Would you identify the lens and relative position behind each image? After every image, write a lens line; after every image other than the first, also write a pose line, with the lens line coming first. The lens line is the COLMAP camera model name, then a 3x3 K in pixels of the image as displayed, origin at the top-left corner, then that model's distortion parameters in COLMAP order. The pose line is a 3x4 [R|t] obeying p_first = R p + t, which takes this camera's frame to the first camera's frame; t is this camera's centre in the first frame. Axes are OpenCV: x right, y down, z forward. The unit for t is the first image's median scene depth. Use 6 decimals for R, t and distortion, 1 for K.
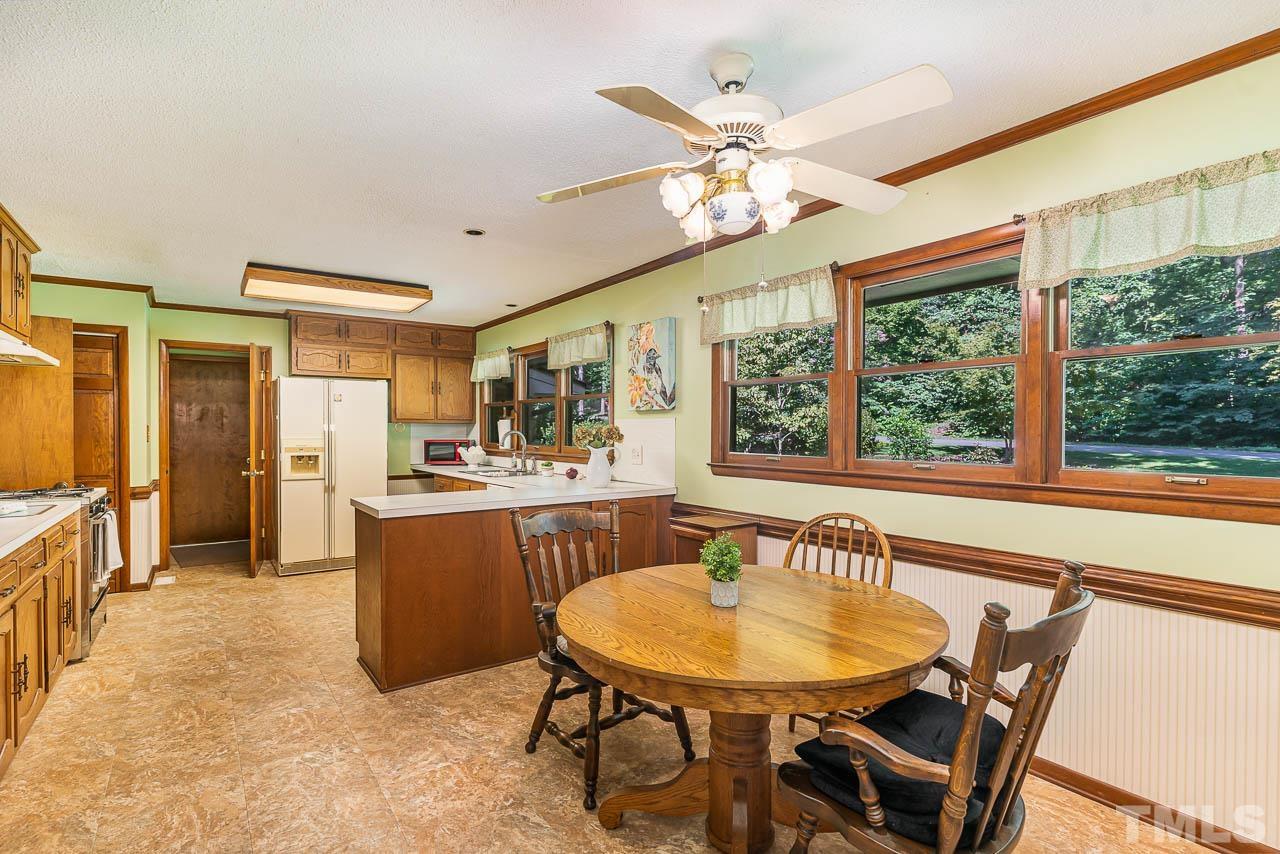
lens RADIAL K [[614.5, 0, 629.5], [0, 614.5, 435.5], [0, 0, 1]] dist [0.002875, 0.000108]
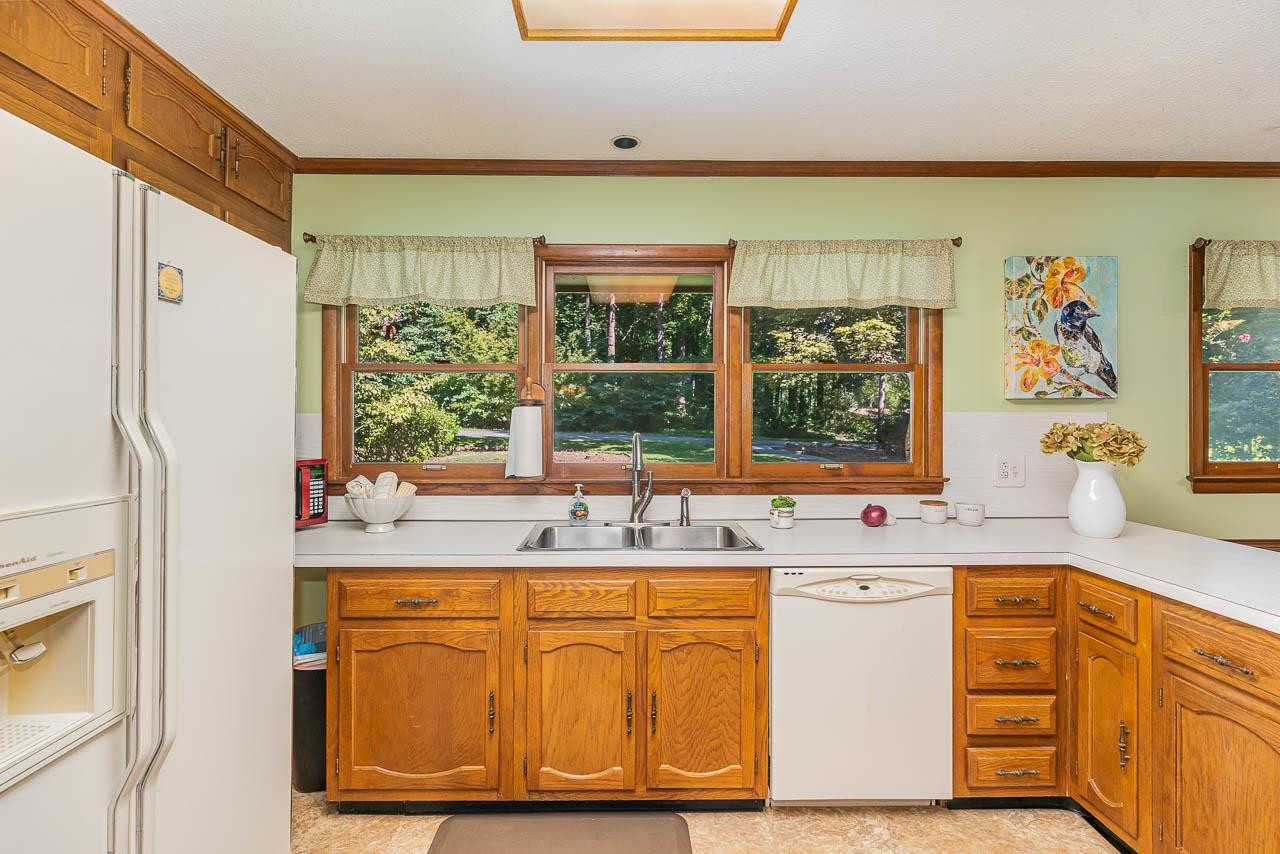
lens RADIAL K [[614.5, 0, 636.6], [0, 614.5, 423.6], [0, 0, 1]] dist [0.002875, 0.000108]
pose [[0.562247, 0.011513, 0.826889, -0.719921], [0.007038, 0.999800, -0.018706, -0.007104], [-0.826939, 0.016337, 0.562054, 0.995351]]
